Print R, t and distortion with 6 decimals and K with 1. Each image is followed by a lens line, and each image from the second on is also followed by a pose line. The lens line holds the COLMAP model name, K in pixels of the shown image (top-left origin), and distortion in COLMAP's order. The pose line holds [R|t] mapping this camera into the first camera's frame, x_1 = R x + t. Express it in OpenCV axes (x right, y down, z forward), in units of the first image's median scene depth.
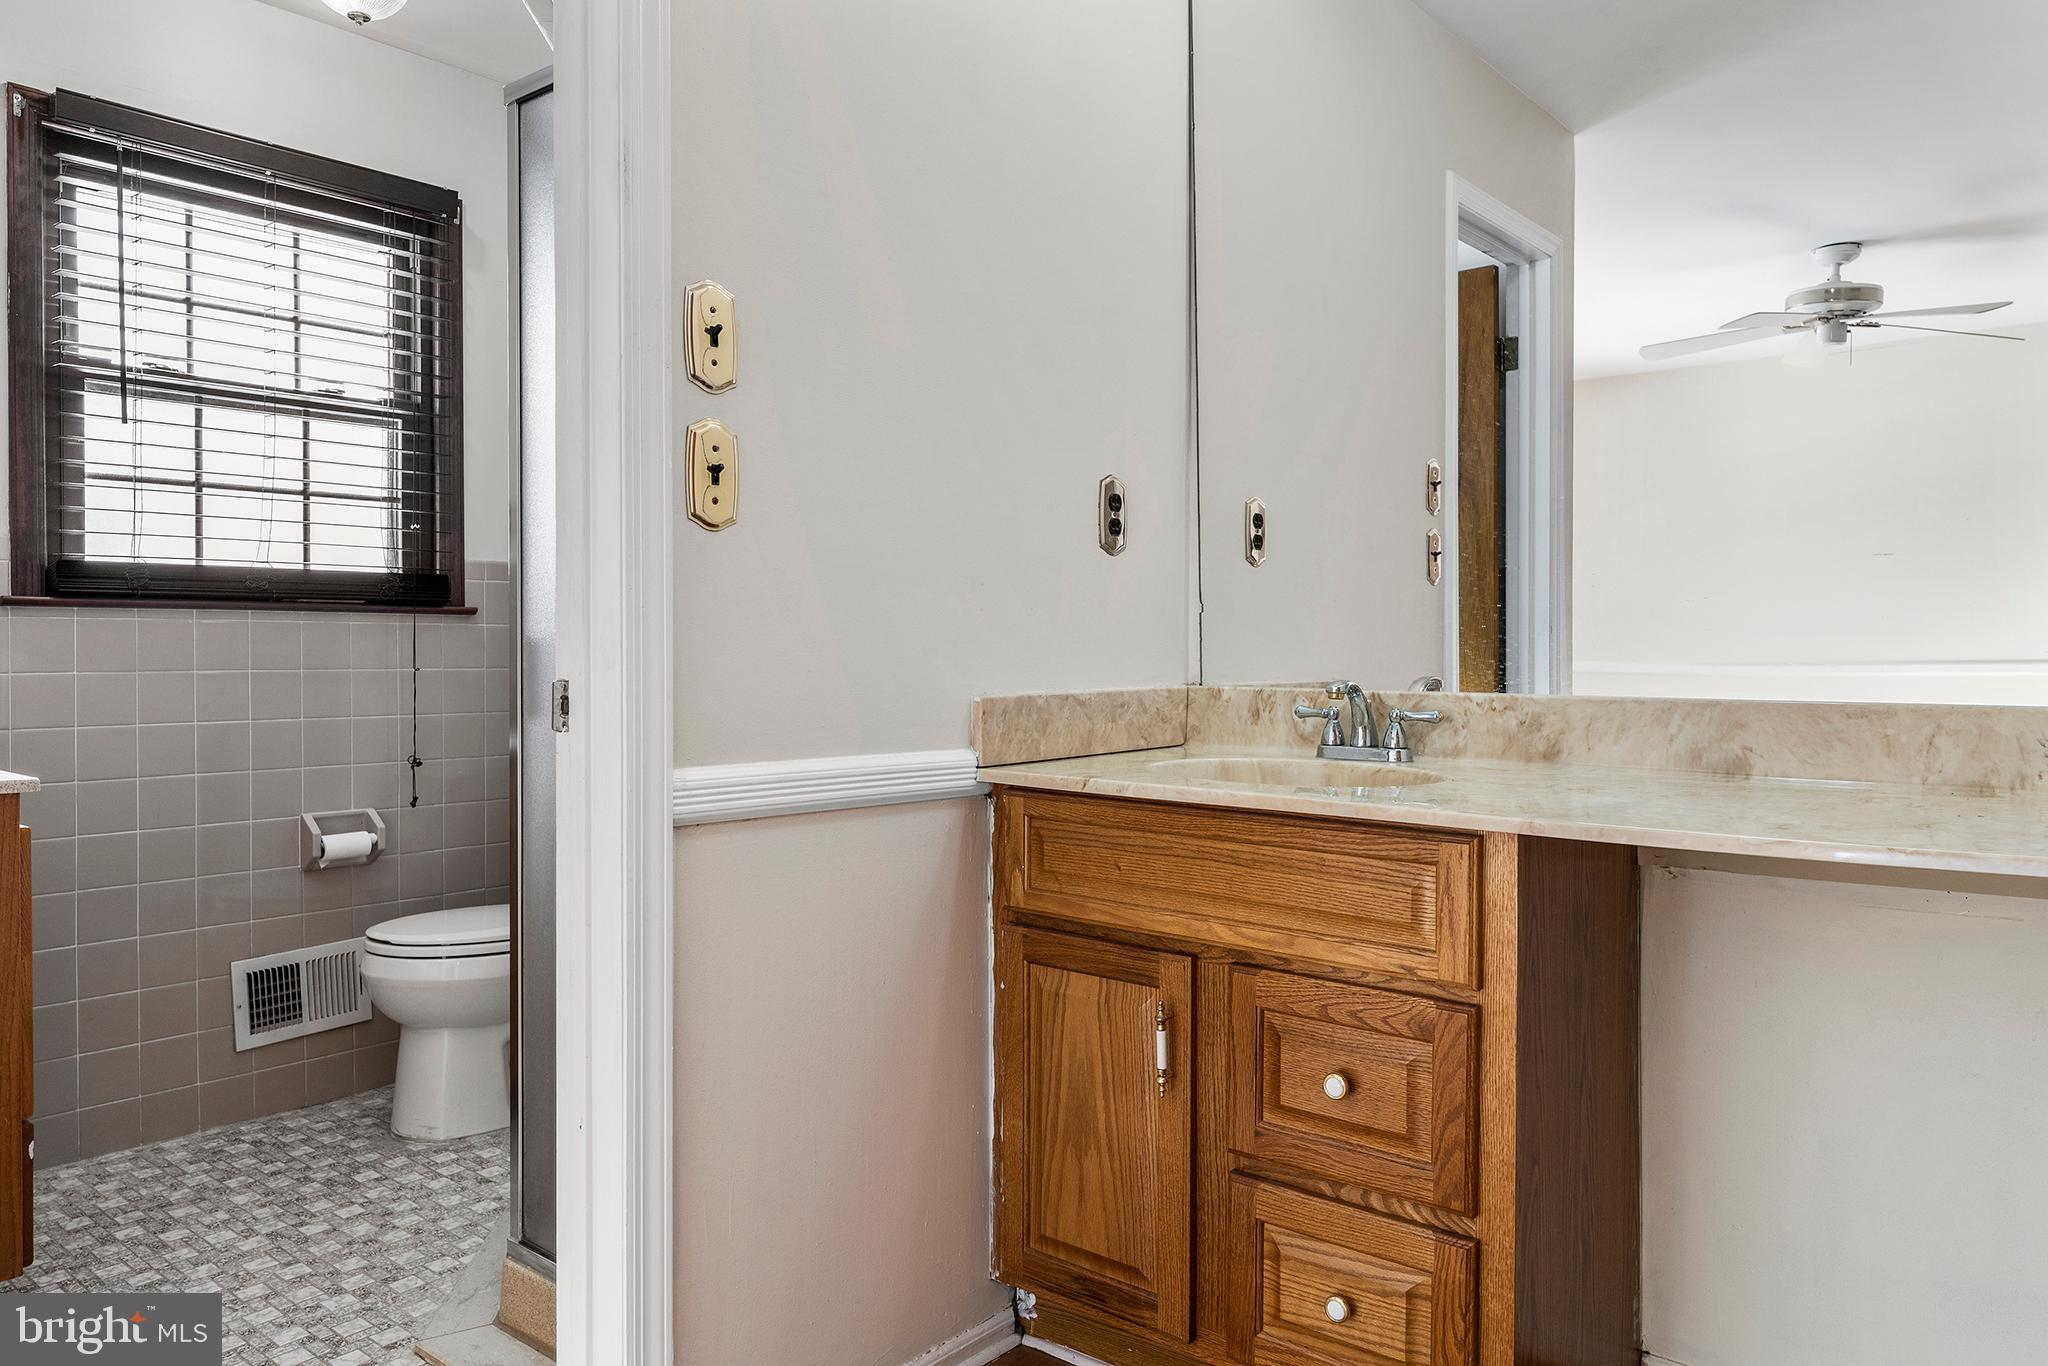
lens RADIAL K [[1437.8, 0, 1025.1], [0, 1437.8, 670.2], [0, 0, 1]] dist [0.002812, -0.000978]
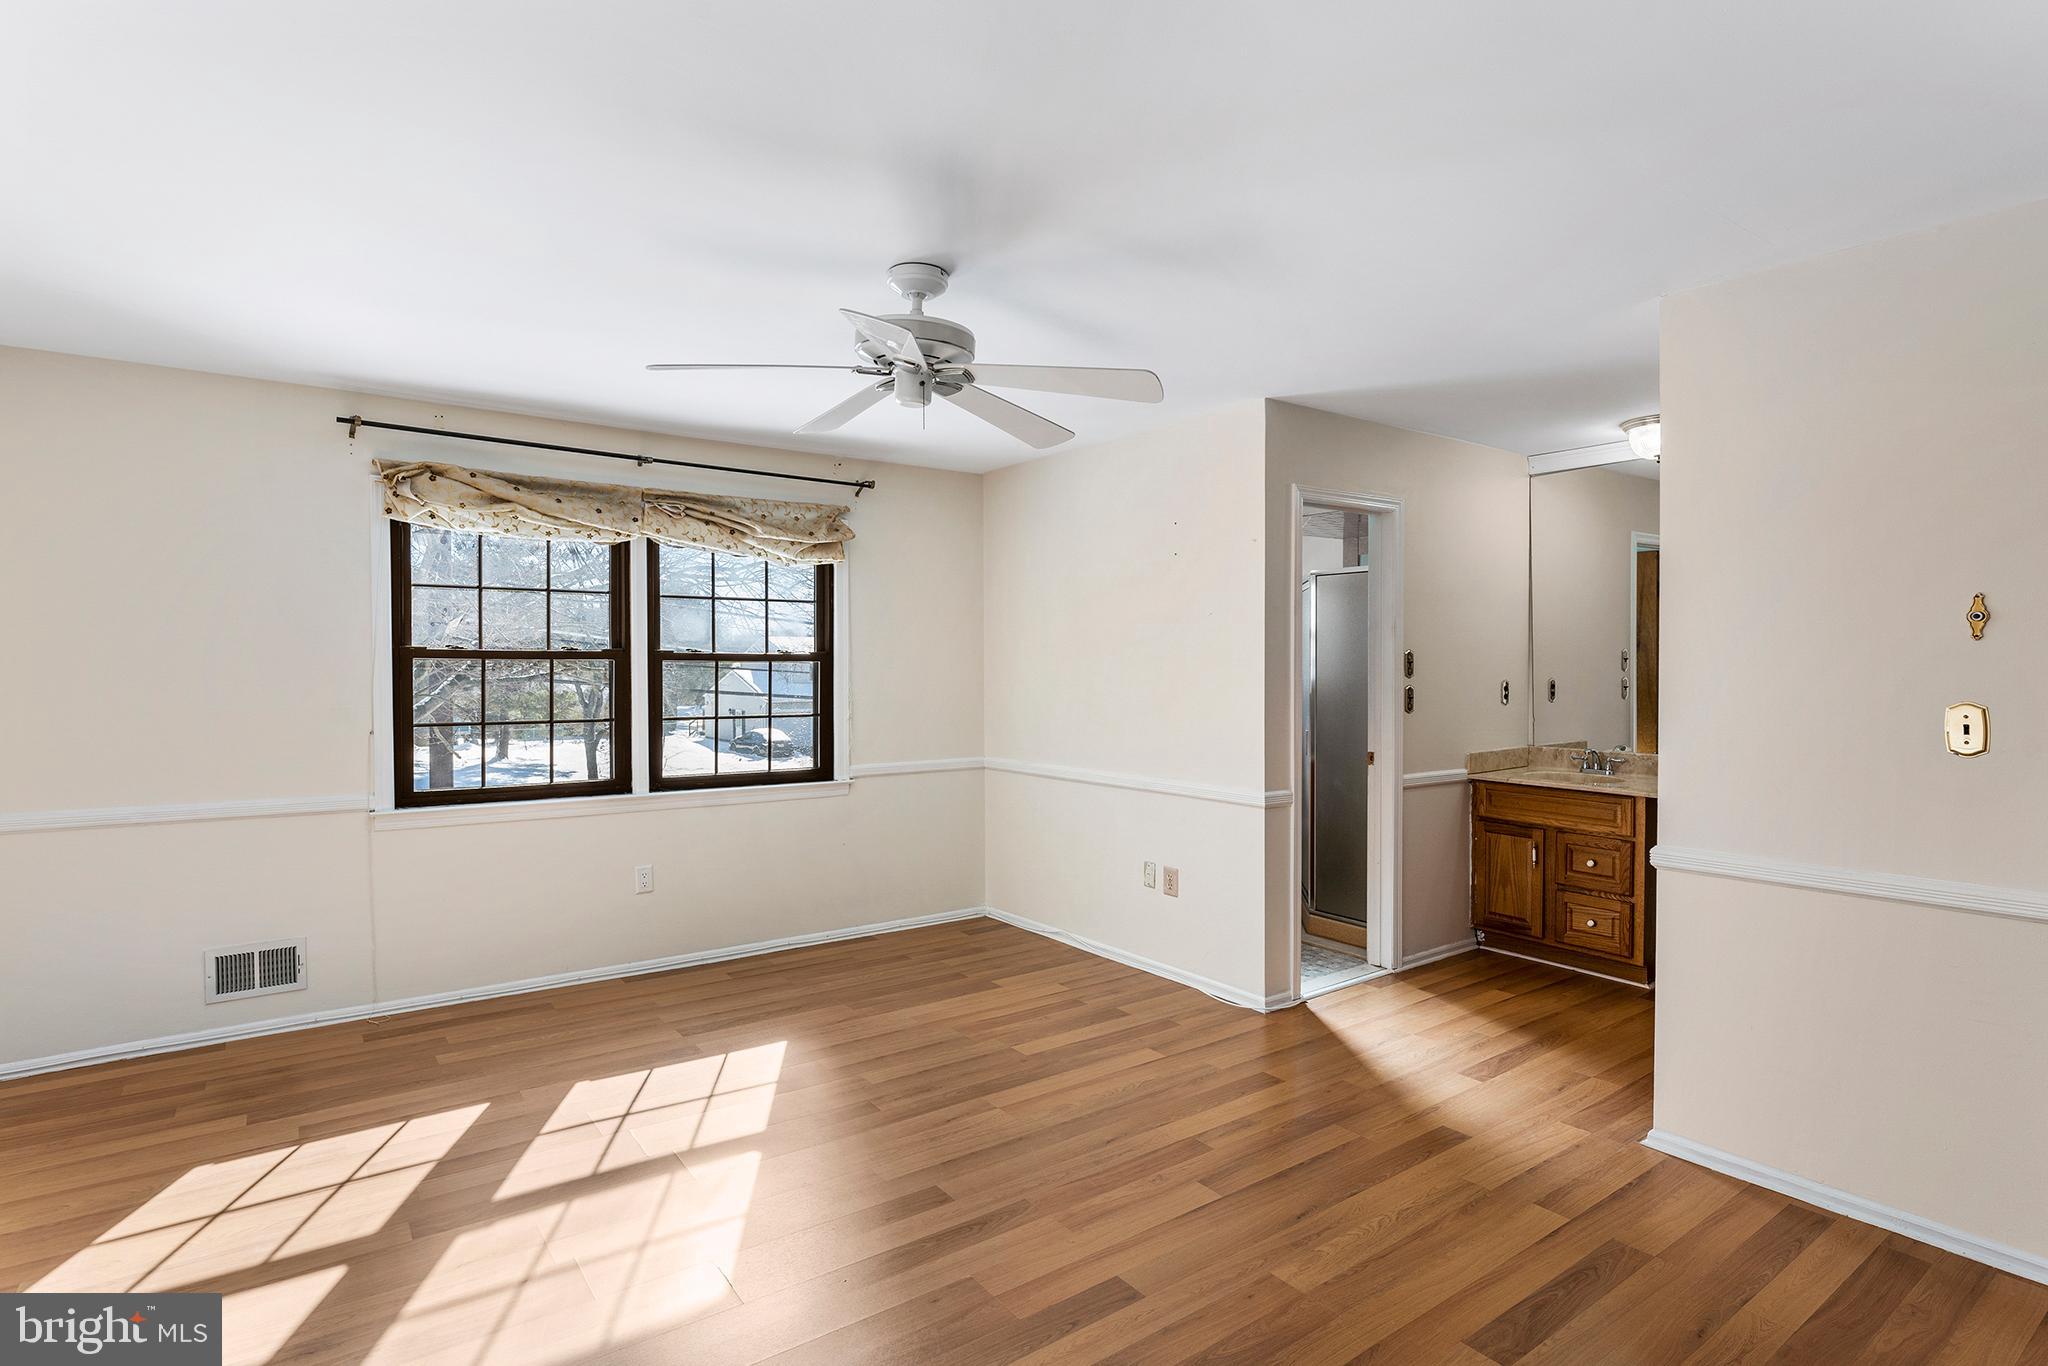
lens RADIAL K [[998.4, 0, 1008.5], [0, 998.4, 695.3], [0, 0, 1]] dist [0.002259, 0.000163]
pose [[0.960339, 0.004065, -0.278804, -0.439749], [-0.000880, 0.999933, 0.011548, -0.149828], [0.278832, -0.010845, 0.960279, -1.631960]]
